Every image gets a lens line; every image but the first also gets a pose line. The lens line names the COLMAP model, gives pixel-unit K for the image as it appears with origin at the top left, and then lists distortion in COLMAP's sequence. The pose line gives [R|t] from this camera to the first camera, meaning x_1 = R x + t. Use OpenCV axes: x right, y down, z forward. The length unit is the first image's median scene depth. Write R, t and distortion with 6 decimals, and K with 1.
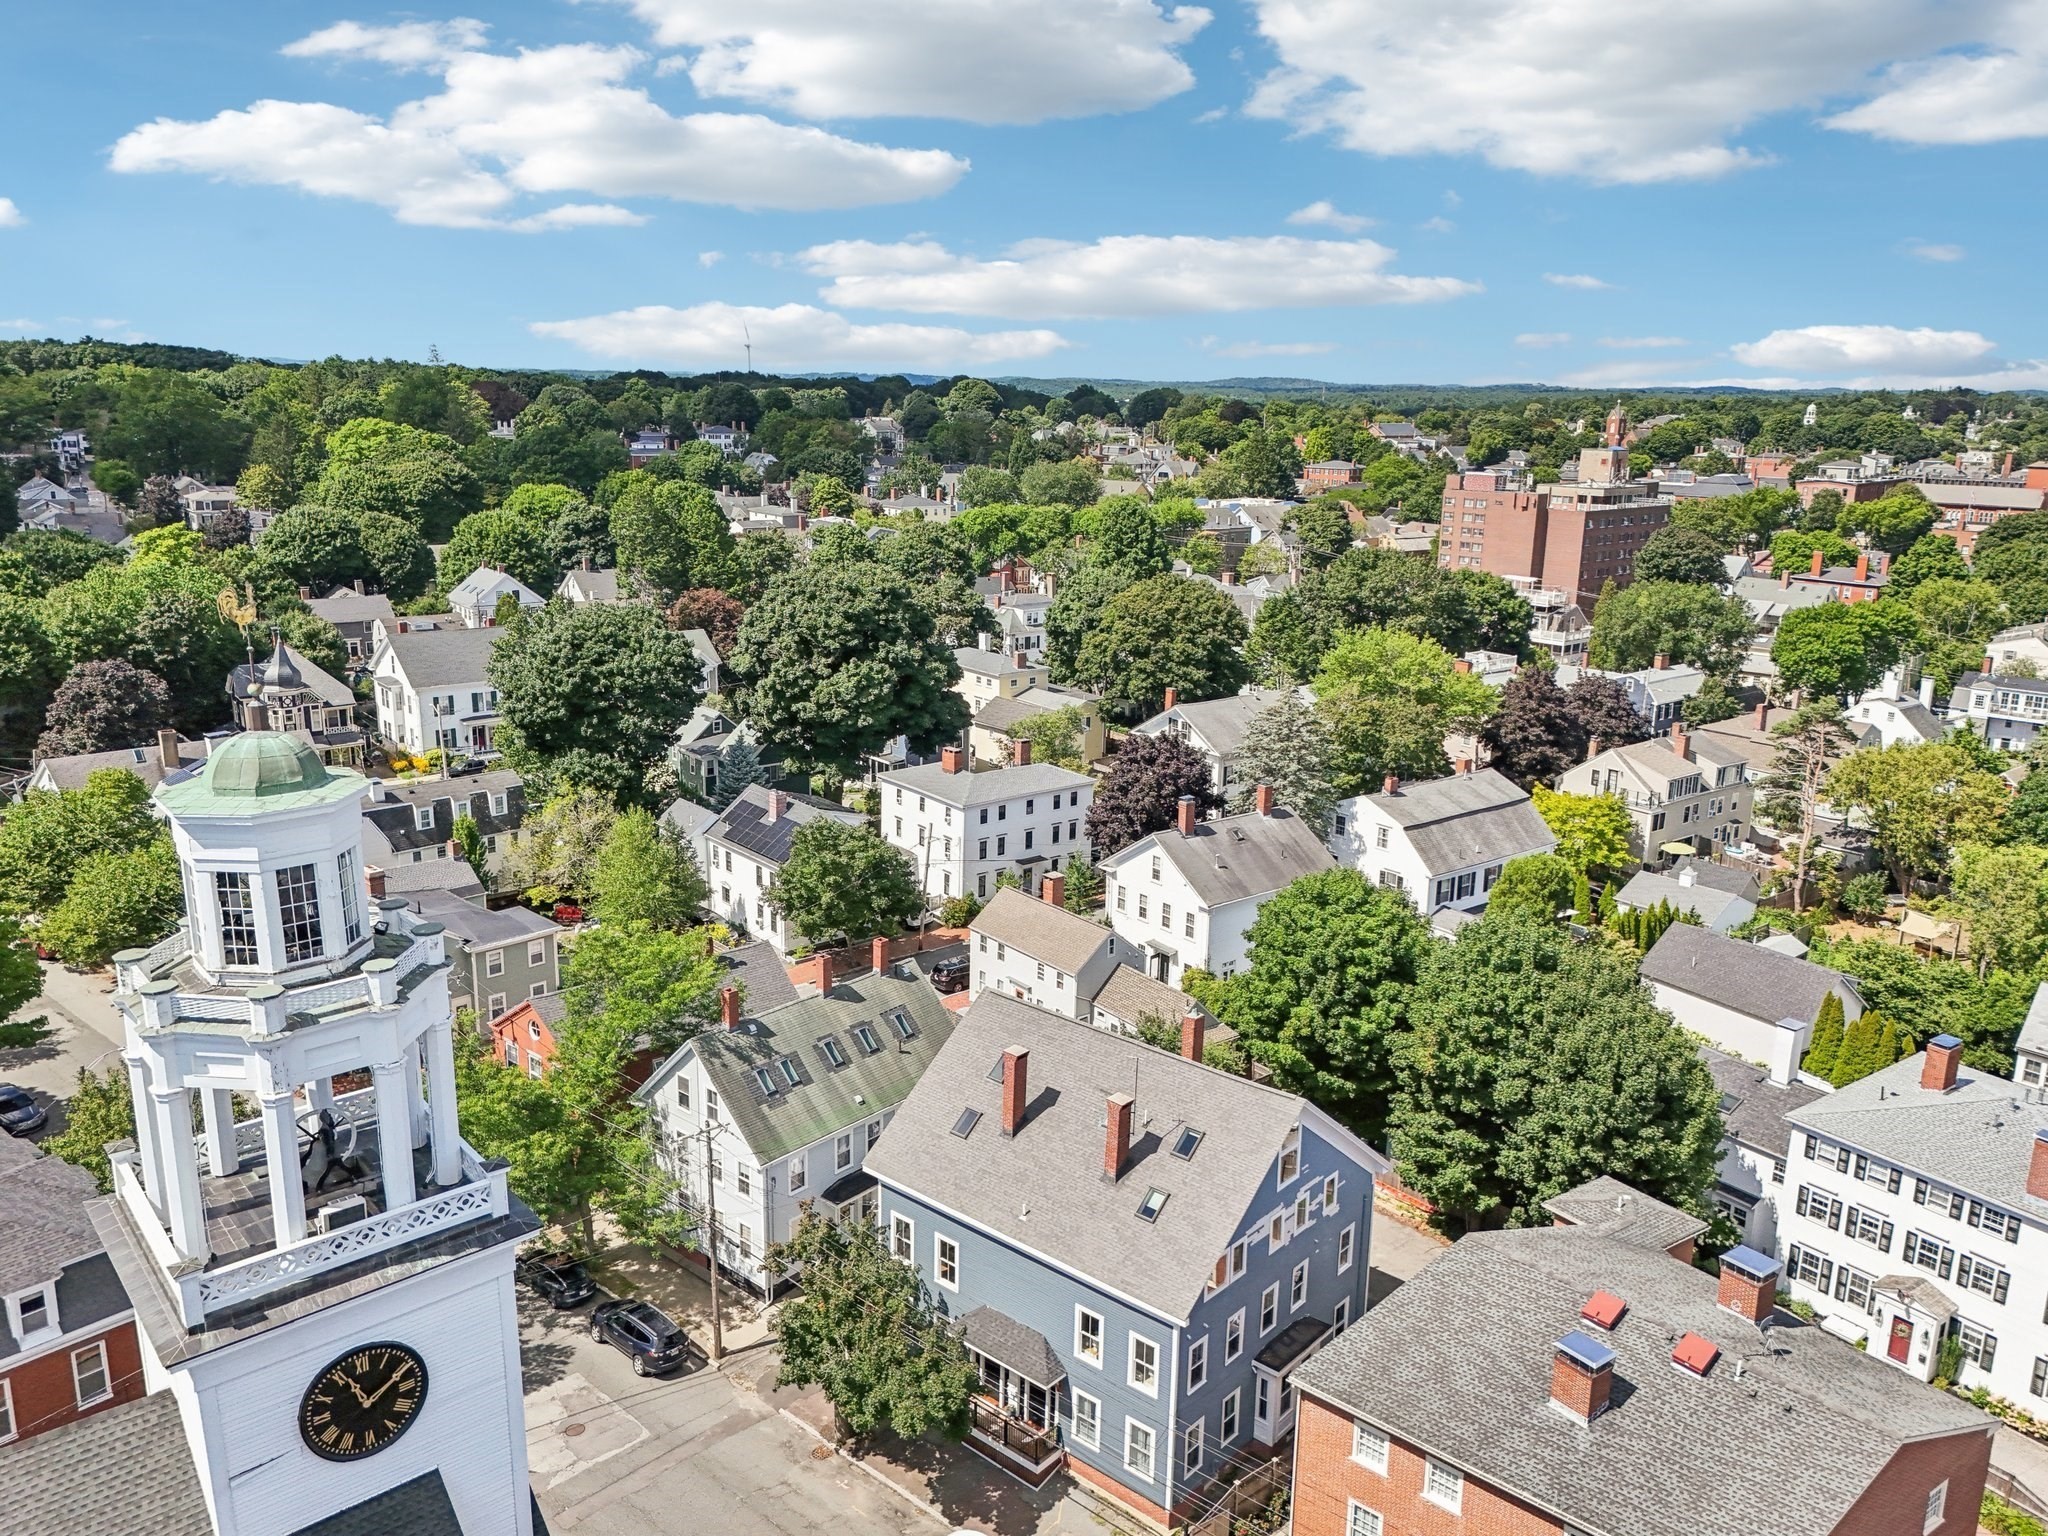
lens RADIAL K [[1541.9, 0, 1024.0], [0, 1541.9, 768.0], [0, 0, 1]] dist [-0.006305, 0.081076]
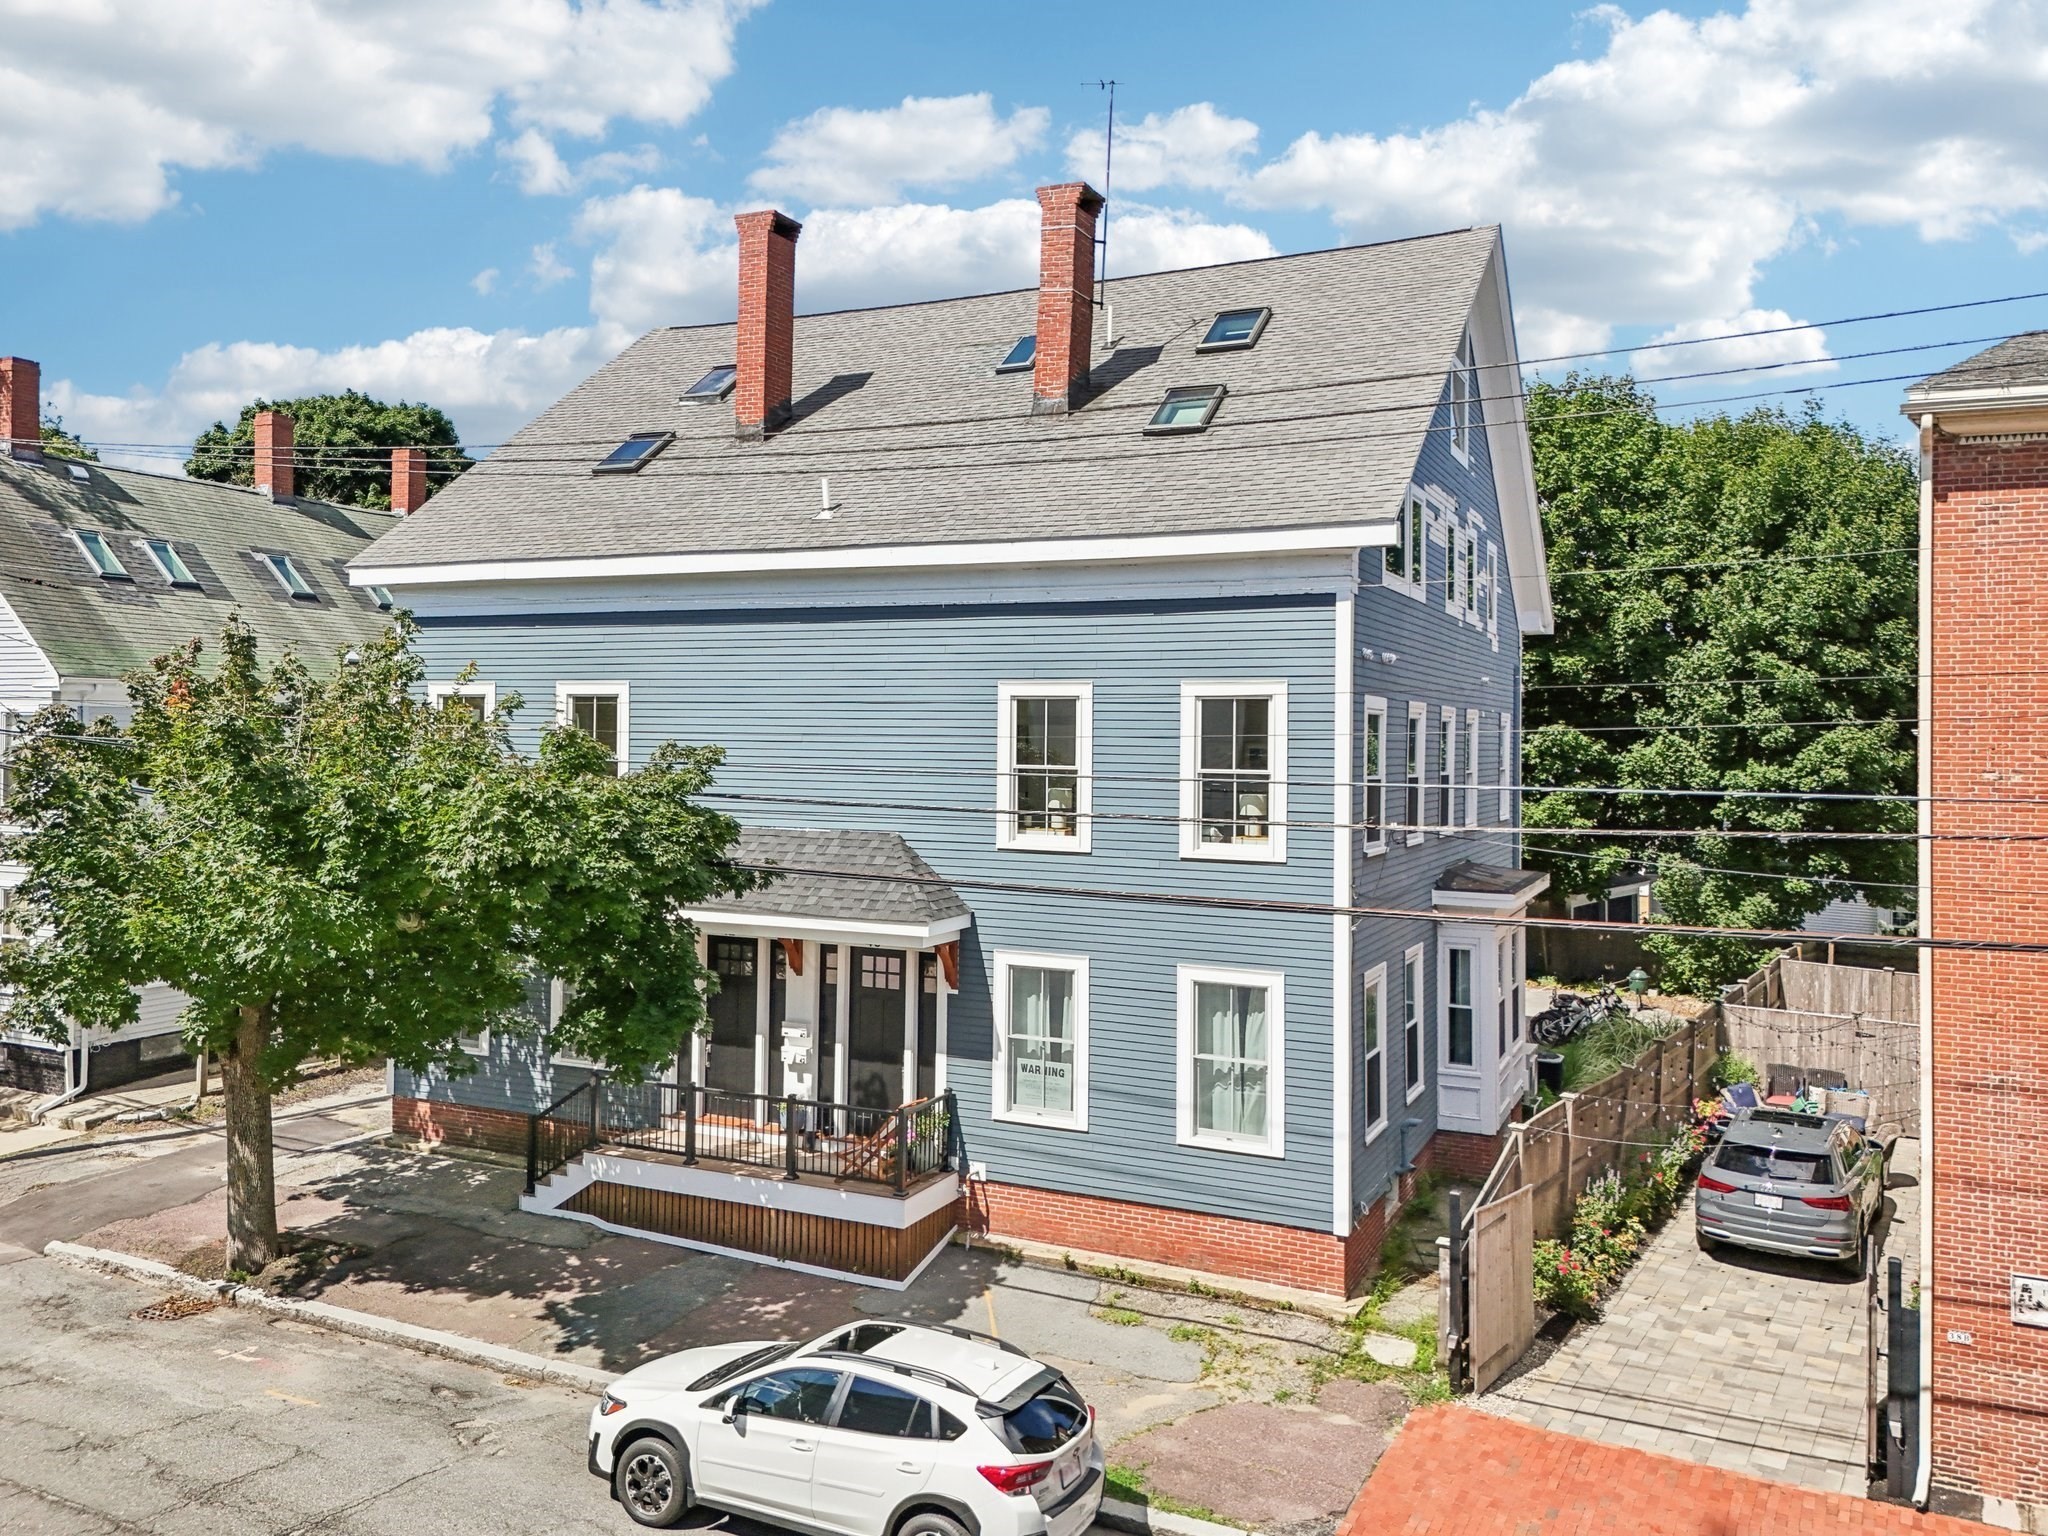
lens RADIAL K [[1541.9, 0, 1024.0], [0, 1541.9, 768.0], [0, 0, 1]] dist [-0.006305, 0.081076]
pose [[0.959676, -0.001379, 0.281106, -0.057072], [0.067186, 0.972132, -0.224600, 0.431657], [-0.272963, 0.234429, 0.933024, 0.659021]]
